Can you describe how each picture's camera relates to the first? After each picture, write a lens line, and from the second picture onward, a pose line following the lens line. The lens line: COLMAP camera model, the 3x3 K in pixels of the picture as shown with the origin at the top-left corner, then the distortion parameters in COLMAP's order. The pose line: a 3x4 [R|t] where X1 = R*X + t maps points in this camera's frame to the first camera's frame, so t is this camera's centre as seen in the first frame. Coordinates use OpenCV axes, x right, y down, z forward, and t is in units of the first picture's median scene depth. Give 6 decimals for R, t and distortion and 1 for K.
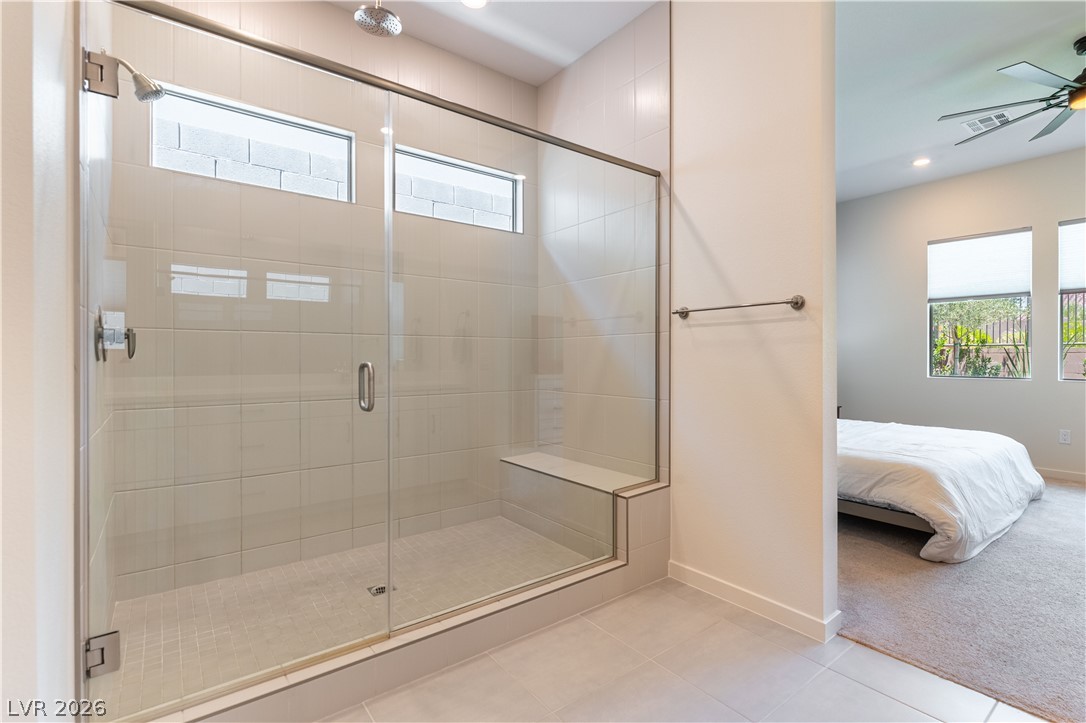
lens RADIAL K [[497.1, 0, 543.0], [0, 497.1, 361.5], [0, 0, 1]] dist [-0.000039, 0.000023]
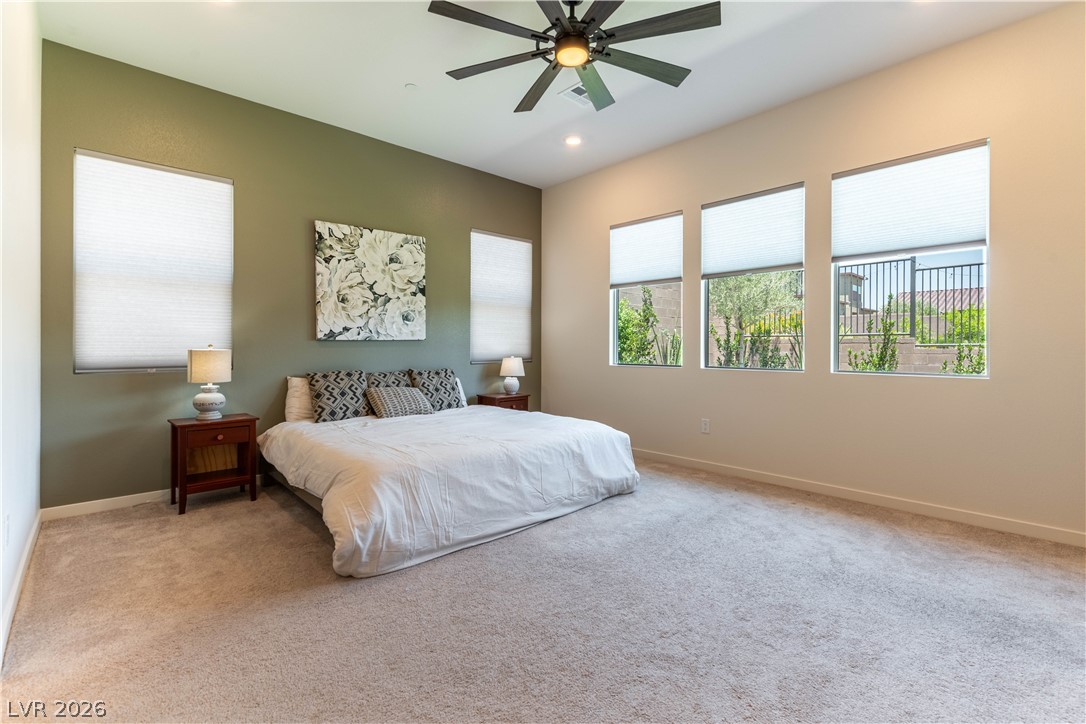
lens RADIAL K [[470.4, 0, 538.9], [0, 470.4, 352.9], [0, 0, 1]] dist [0.000346, 0.000068]
pose [[0.997734, 0.000774, 0.067277, 0.657322], [-0.000464, 0.999989, -0.004626, 0.013019], [-0.067280, 0.004584, 0.997724, 0.102908]]
